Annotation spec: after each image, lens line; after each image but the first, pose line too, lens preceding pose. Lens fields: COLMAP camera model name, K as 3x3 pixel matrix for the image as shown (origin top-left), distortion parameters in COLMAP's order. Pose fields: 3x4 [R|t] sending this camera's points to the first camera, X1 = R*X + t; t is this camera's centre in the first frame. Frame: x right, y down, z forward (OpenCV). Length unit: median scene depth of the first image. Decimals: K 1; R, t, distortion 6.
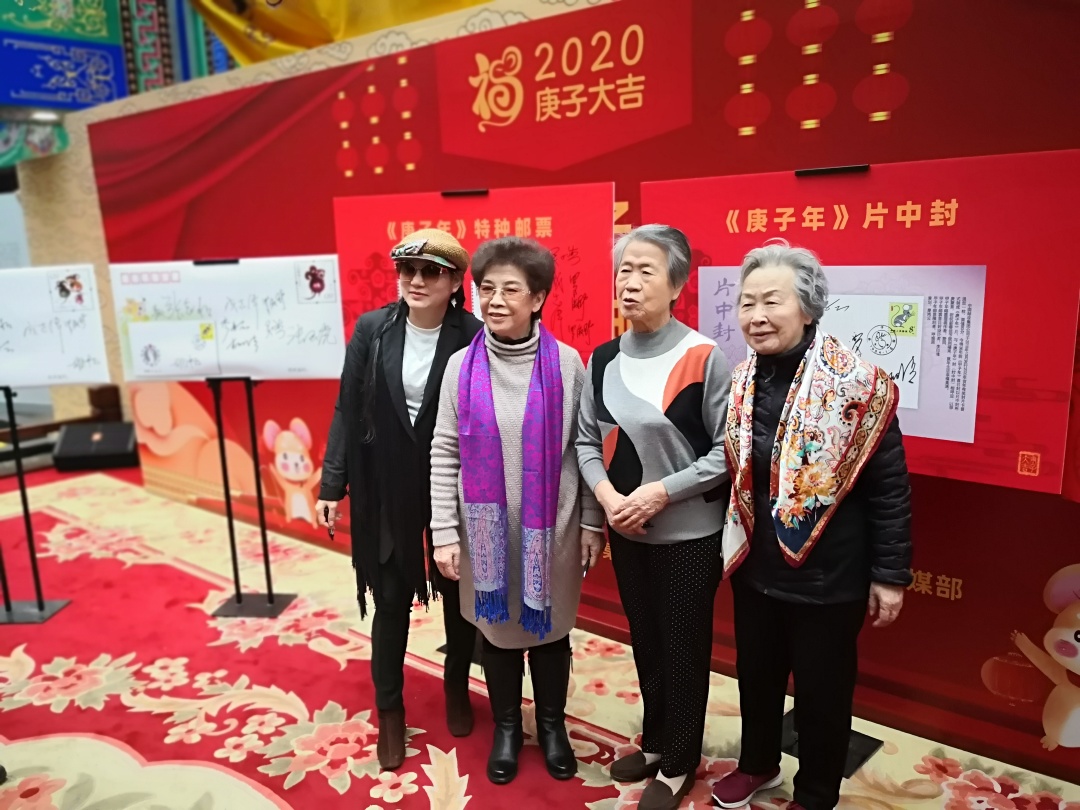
lens RADIAL K [[858.4, 0, 537.9], [0, 858.4, 404.6], [0, 0, 1]] dist [0.011224, -0.009514]
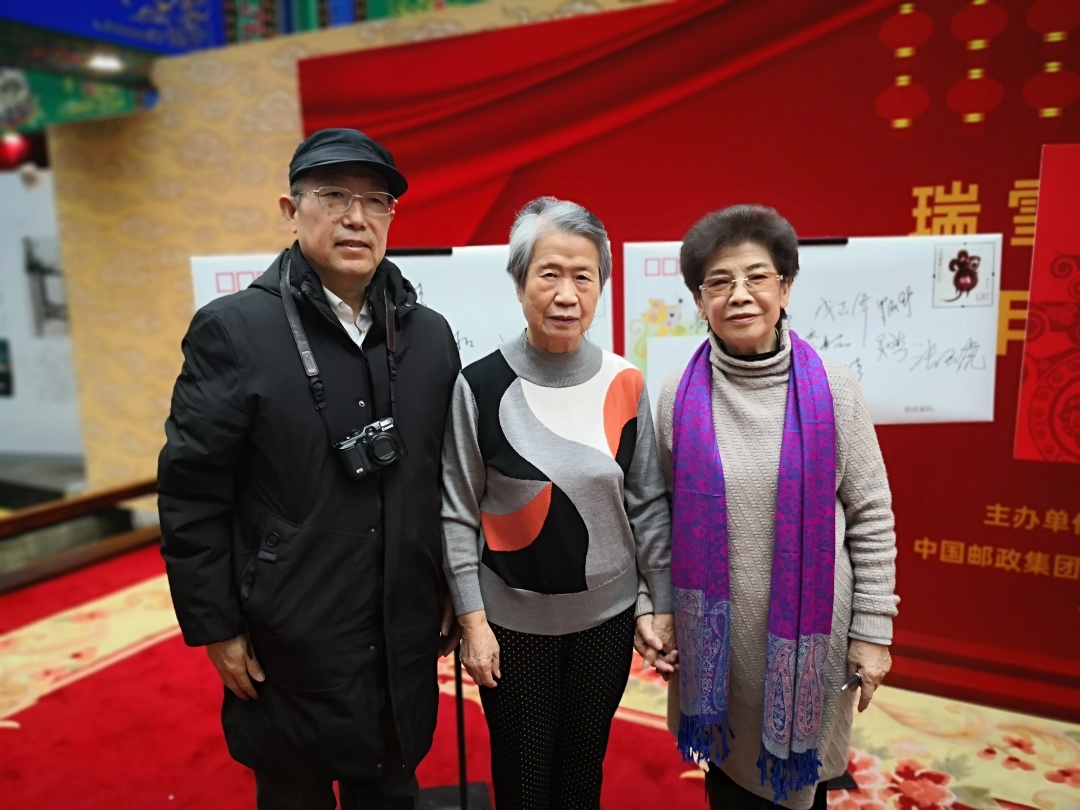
lens RADIAL K [[858.4, 0, 542.0], [0, 858.4, 407.9], [0, 0, 1]] dist [0.011224, -0.009514]
pose [[0.980249, -0.014232, 0.197255, -0.690638], [0.019314, 0.999529, -0.023866, -0.031129], [-0.196823, 0.027205, 0.980062, 0.412364]]
